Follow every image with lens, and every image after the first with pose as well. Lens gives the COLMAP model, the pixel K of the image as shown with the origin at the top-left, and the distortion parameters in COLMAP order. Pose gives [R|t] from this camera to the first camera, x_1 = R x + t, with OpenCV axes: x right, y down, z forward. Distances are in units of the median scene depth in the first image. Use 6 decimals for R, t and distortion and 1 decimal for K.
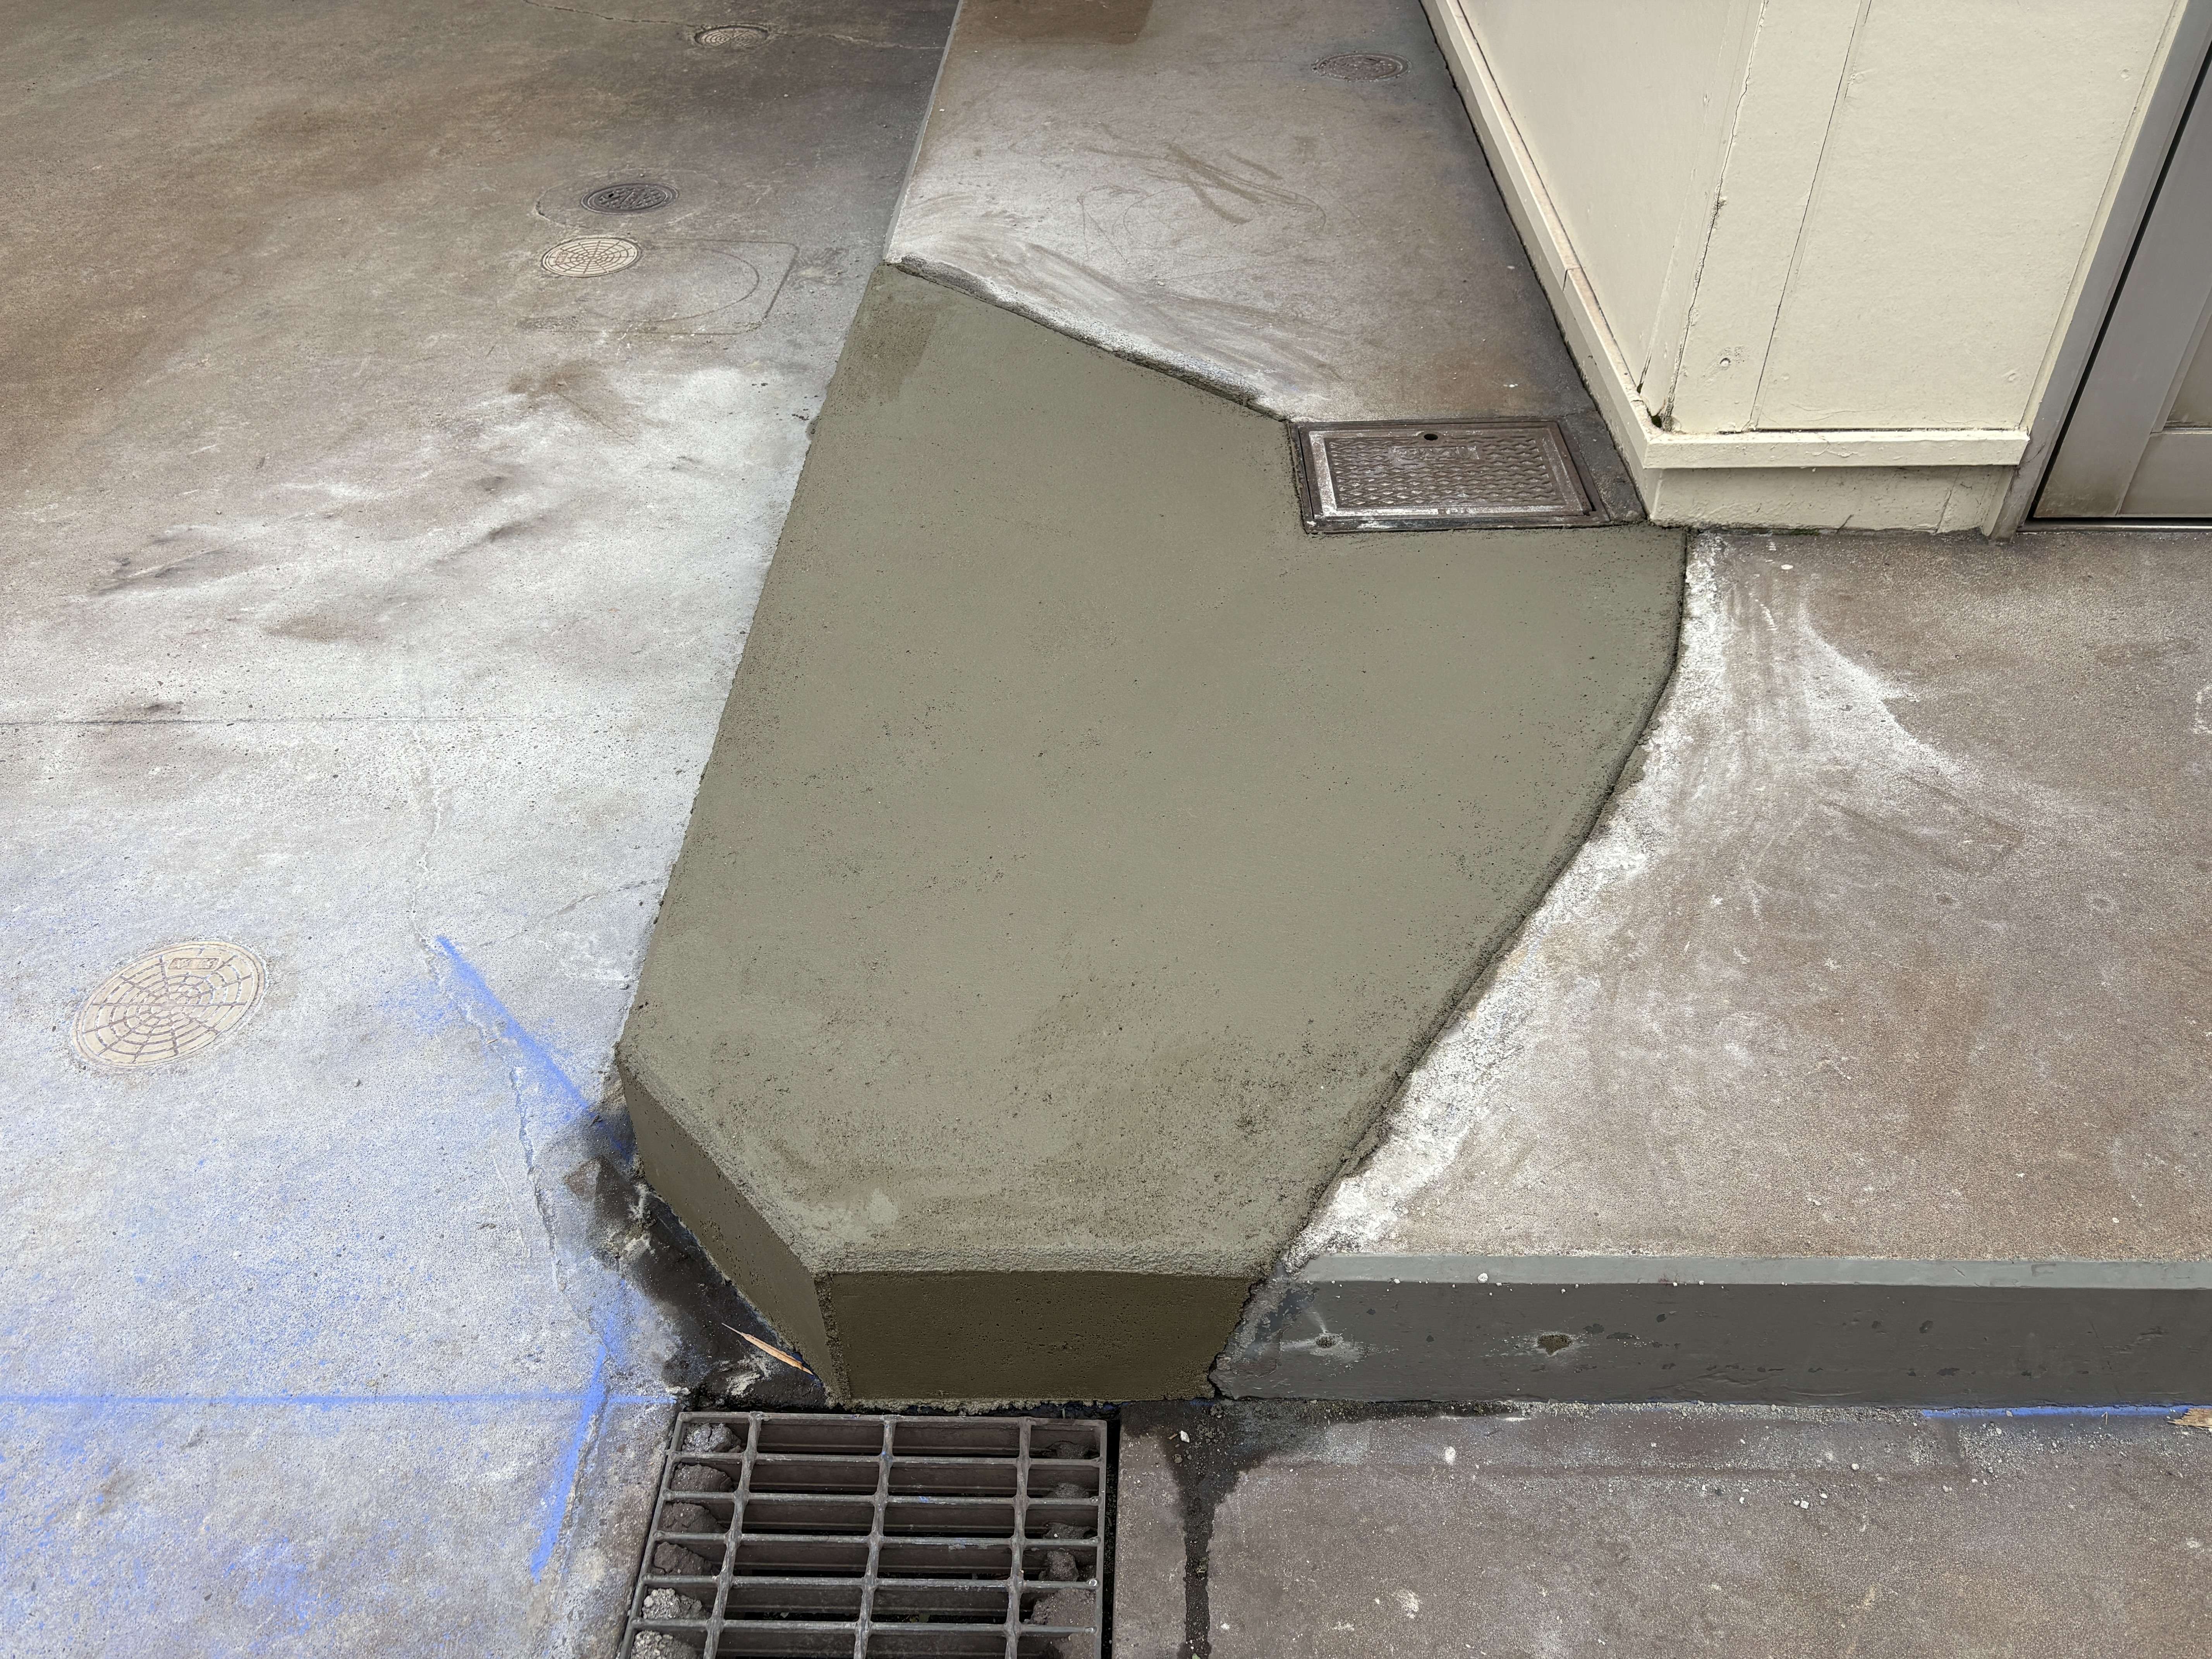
lens RADIAL K [[1676.9, 0, 1124.1], [0, 1676.9, 824.6], [0, 0, 1]] dist [0.037007, -0.042297]
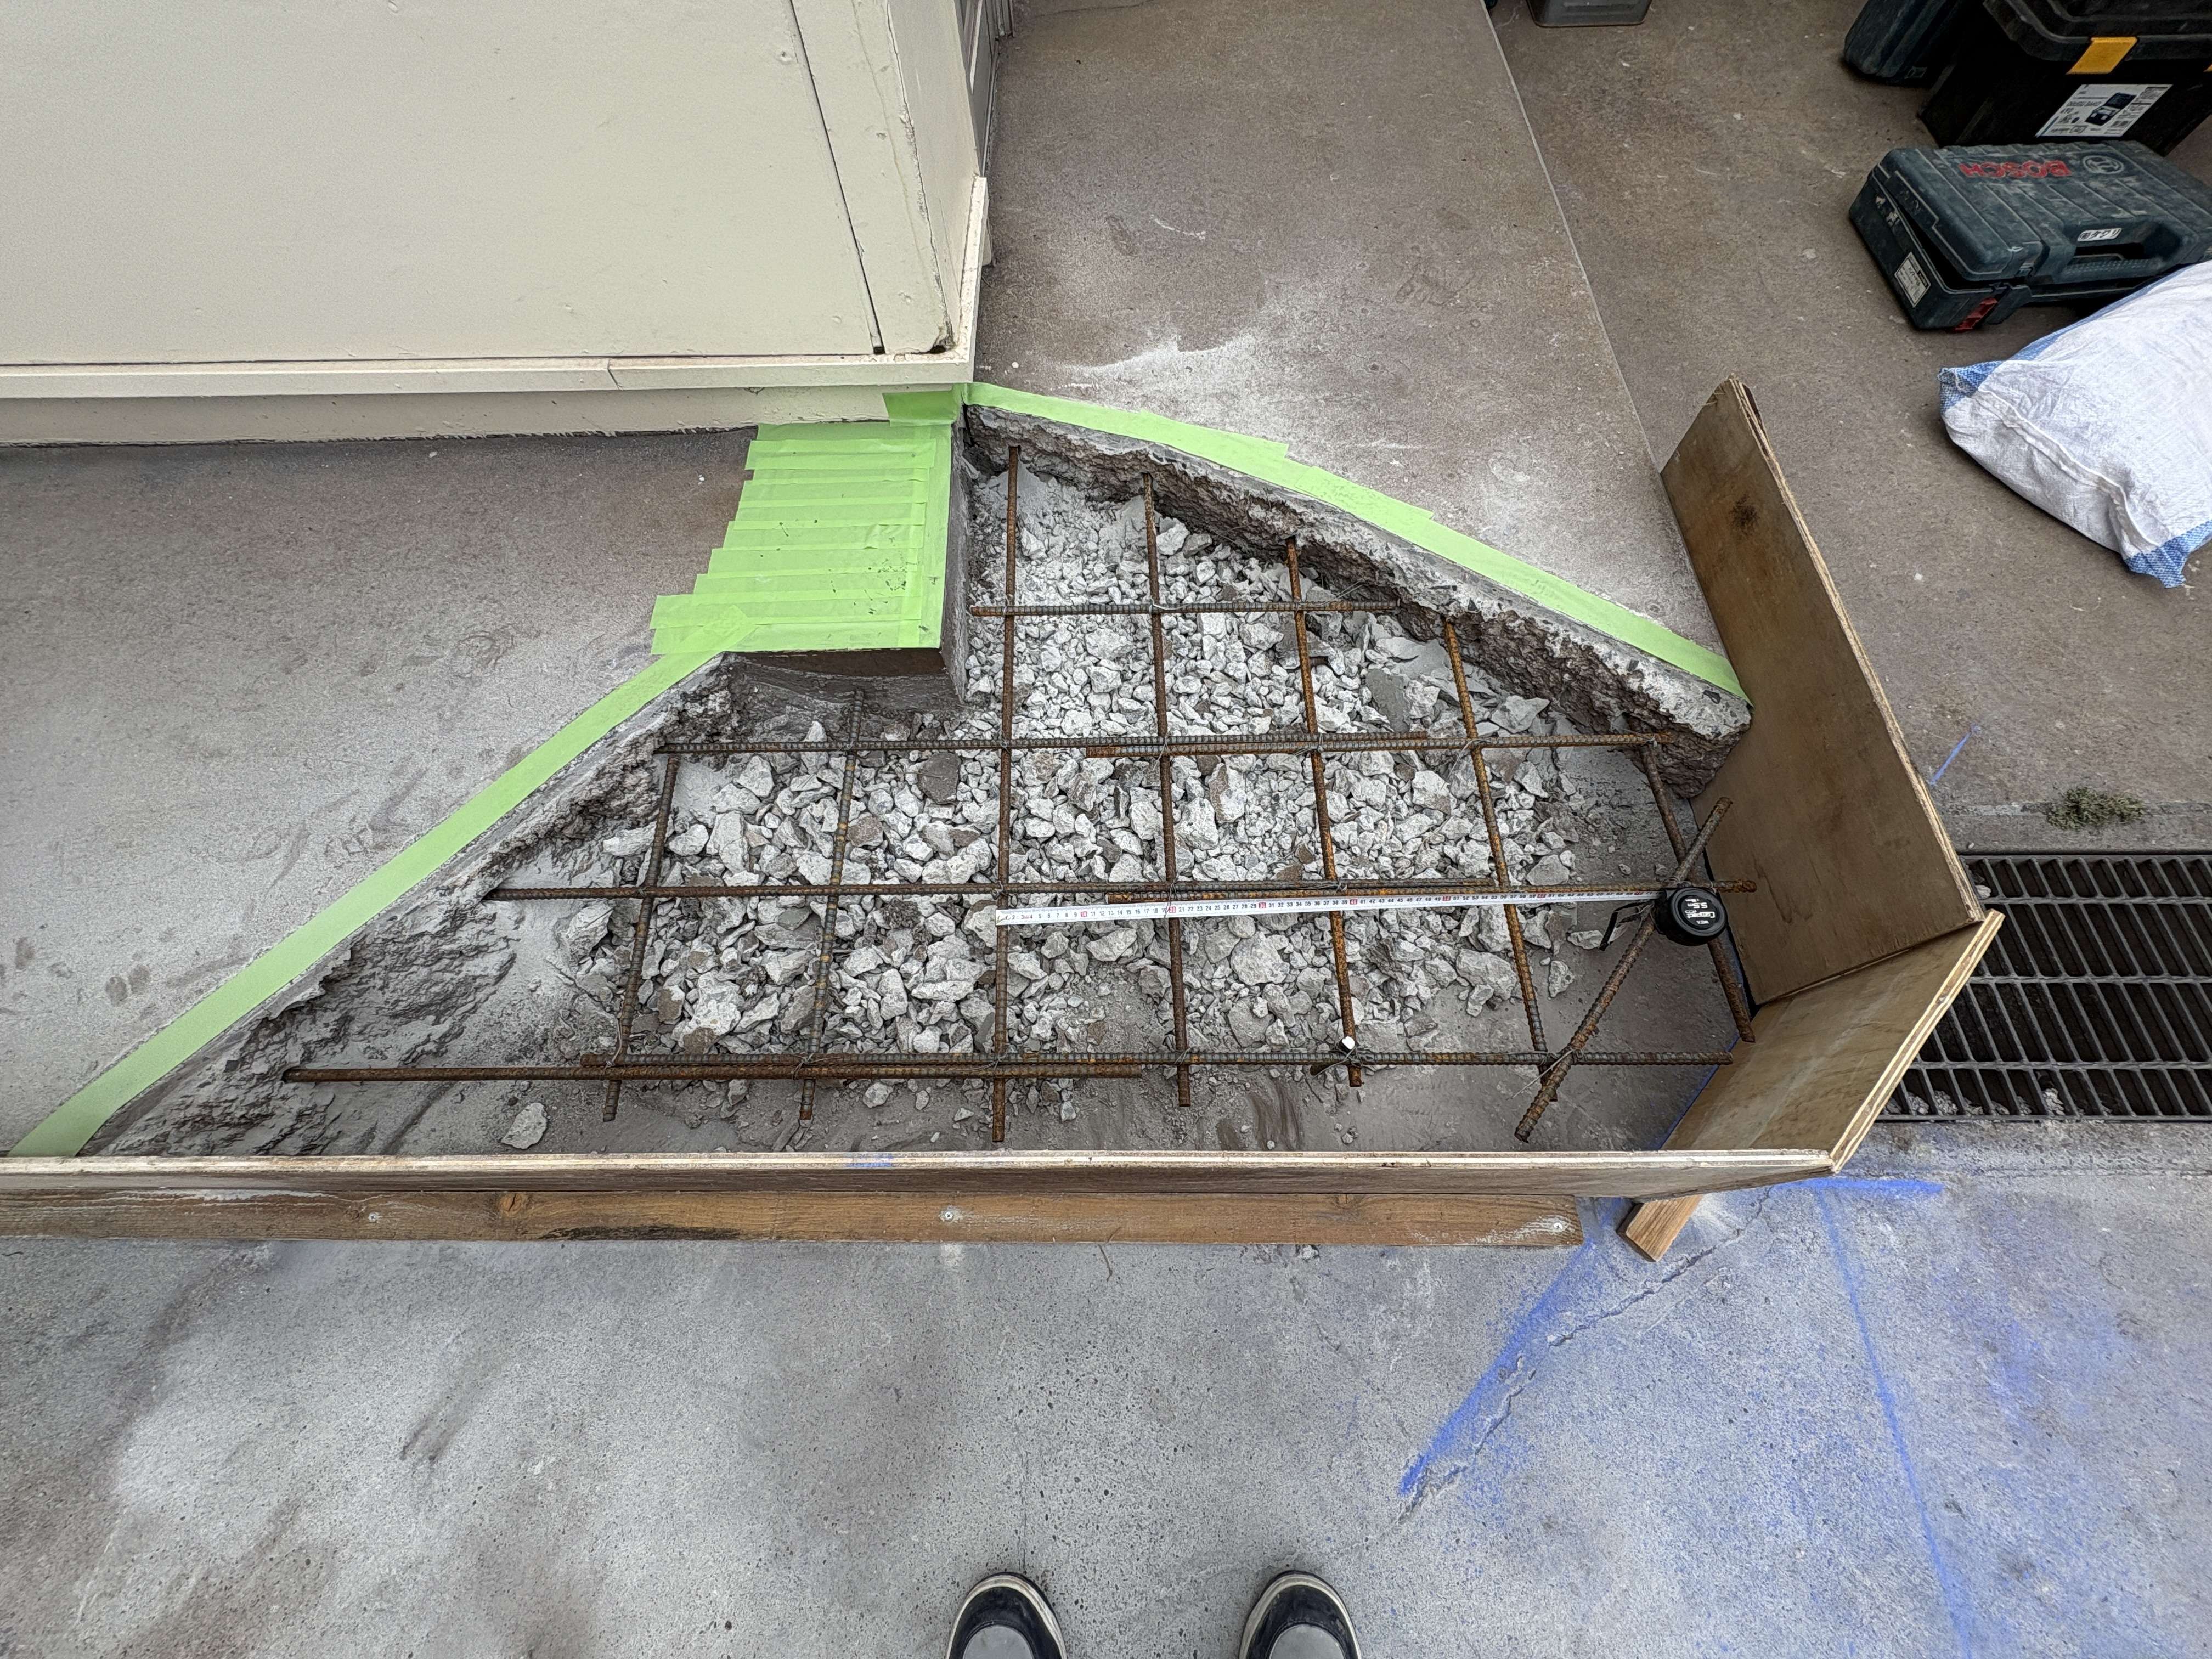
lens RADIAL K [[886.1, 0, 1107.0], [0, 886.1, 832.9], [0, 0, 1]] dist [-0.000094, 0.000097]
pose [[-0.015019, -0.897573, 0.440610, -0.314777], [0.664451, 0.320331, 0.675199, -0.564146], [-0.747181, 0.302905, 0.591582, 0.775165]]
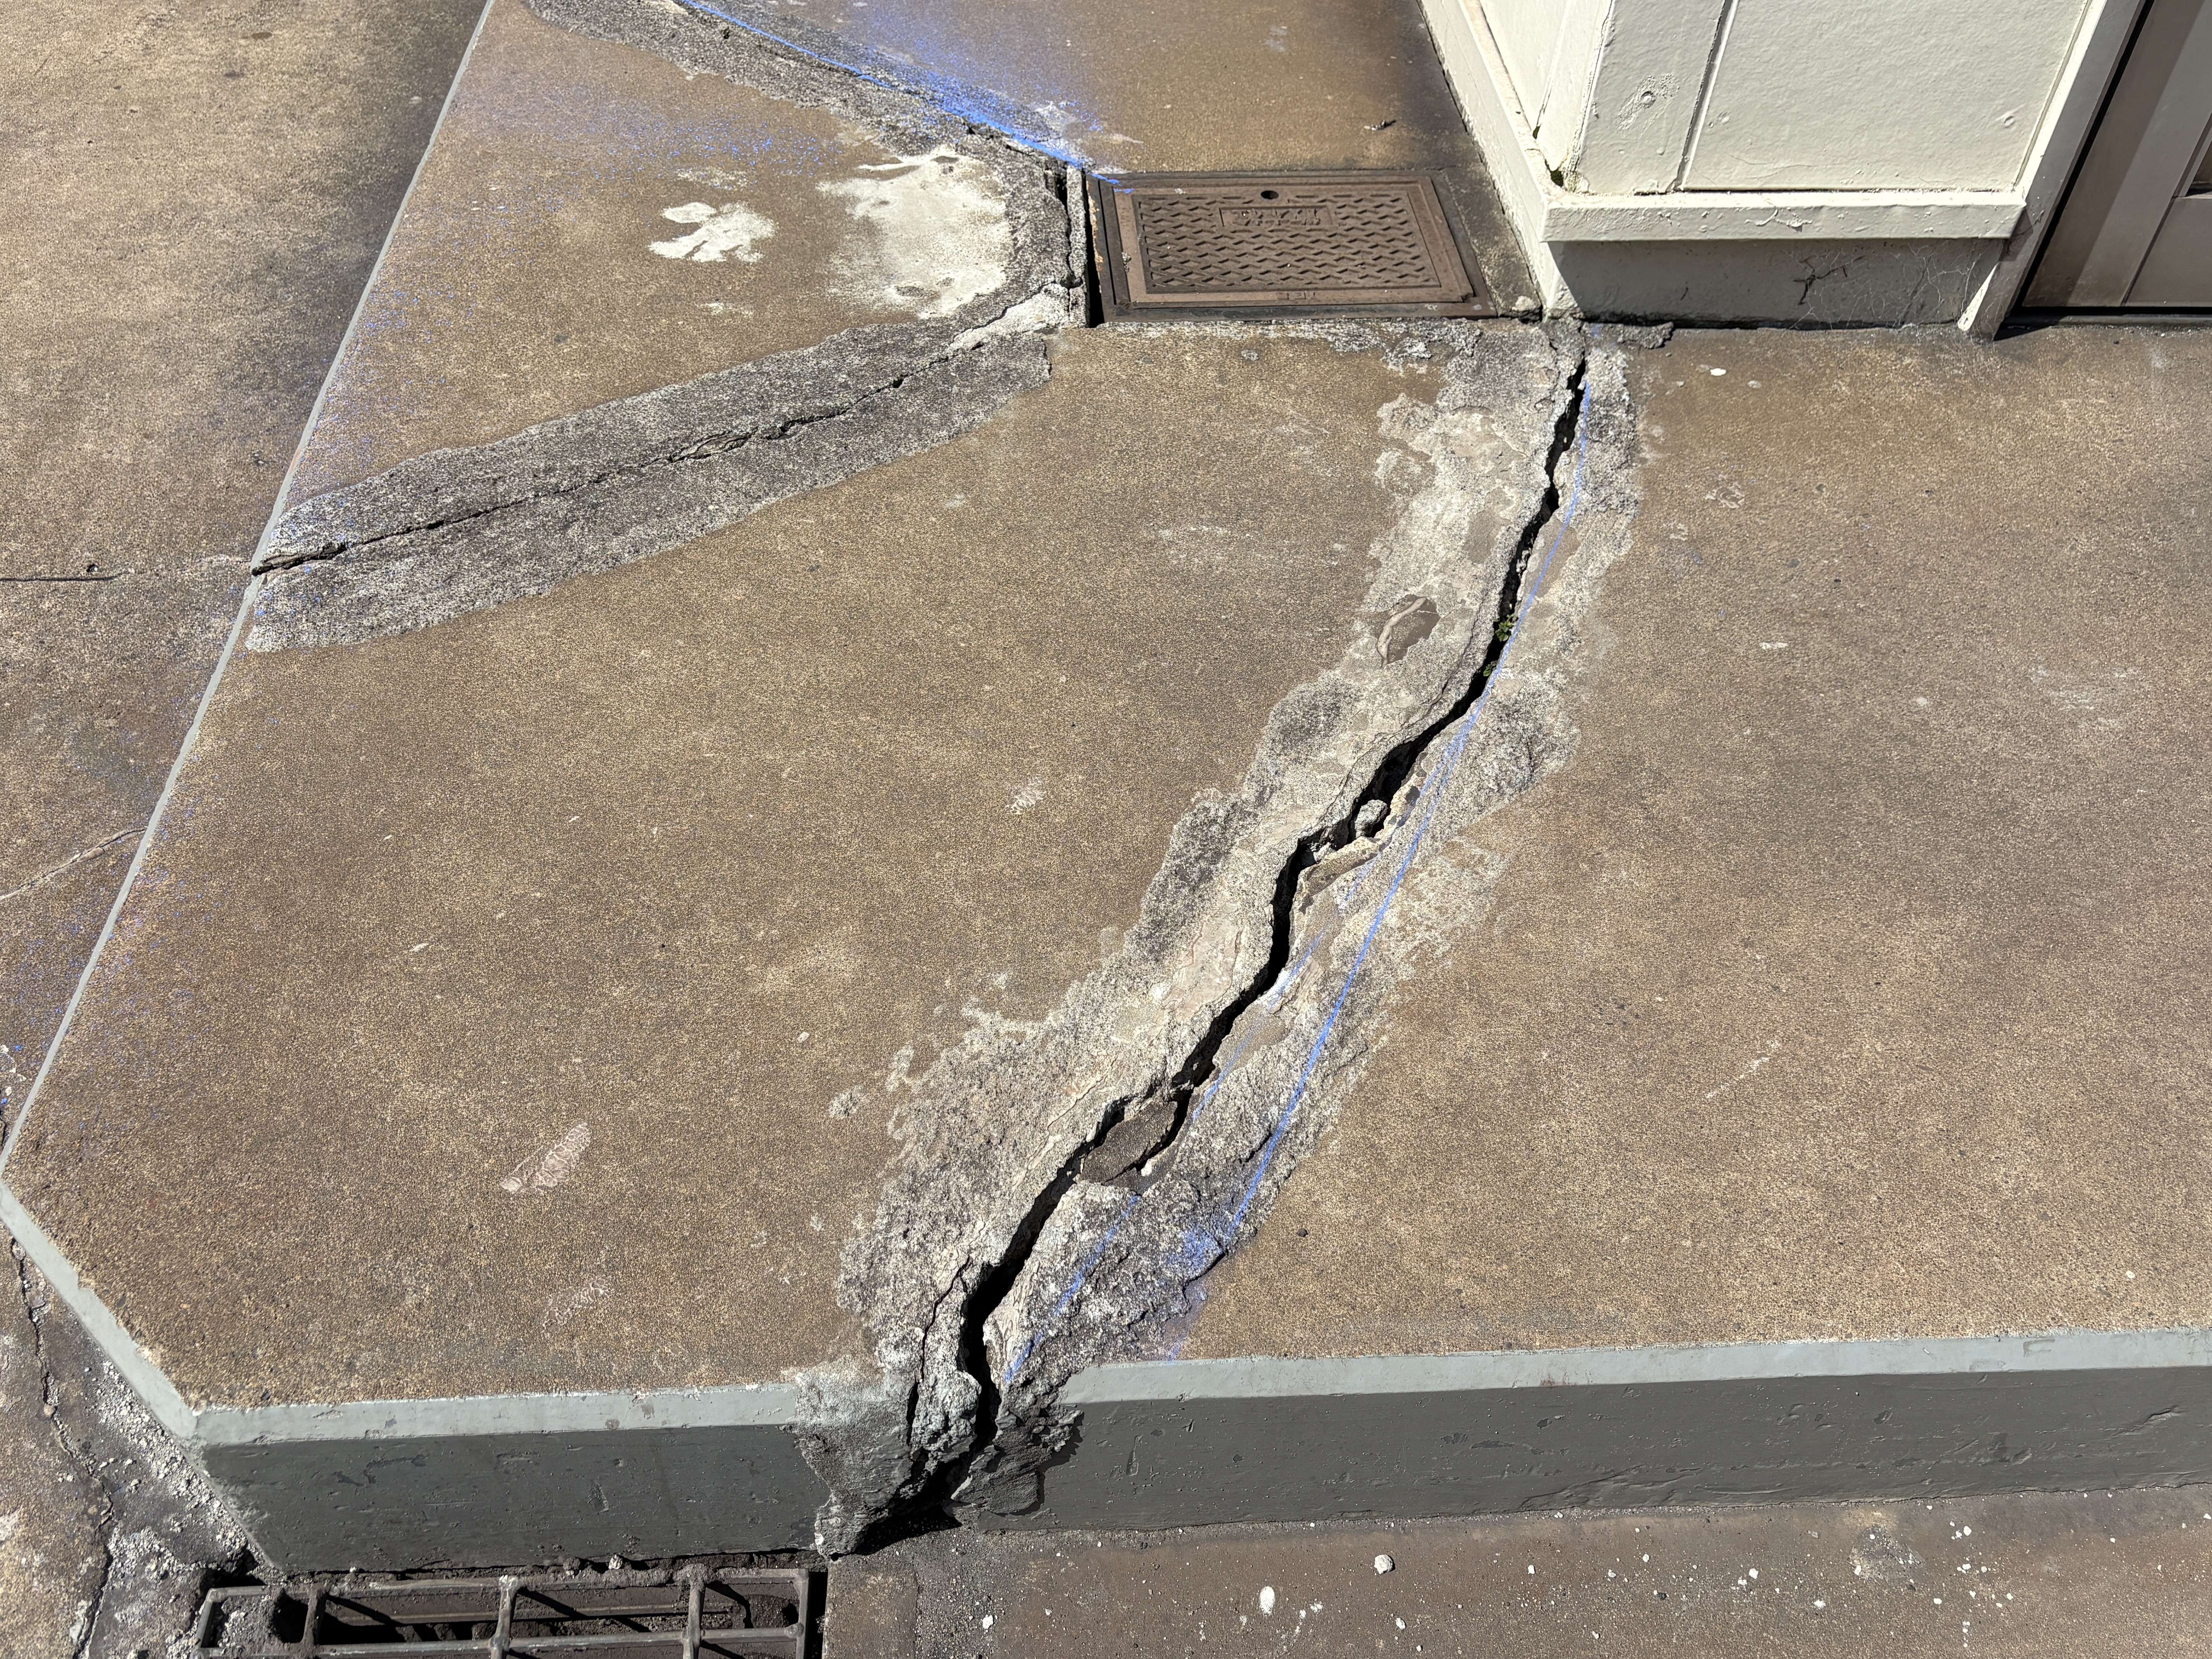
lens RADIAL K [[1849.0, 0, 1123.2], [0, 1849.0, 834.2], [0, 0, 1]] dist [0.025560, -0.020978]
pose [[0.996767, -0.019894, 0.077850, 0.059240], [0.011150, 0.993737, 0.111185, -0.047527], [-0.079575, -0.109957, 0.990746, 0.181845]]
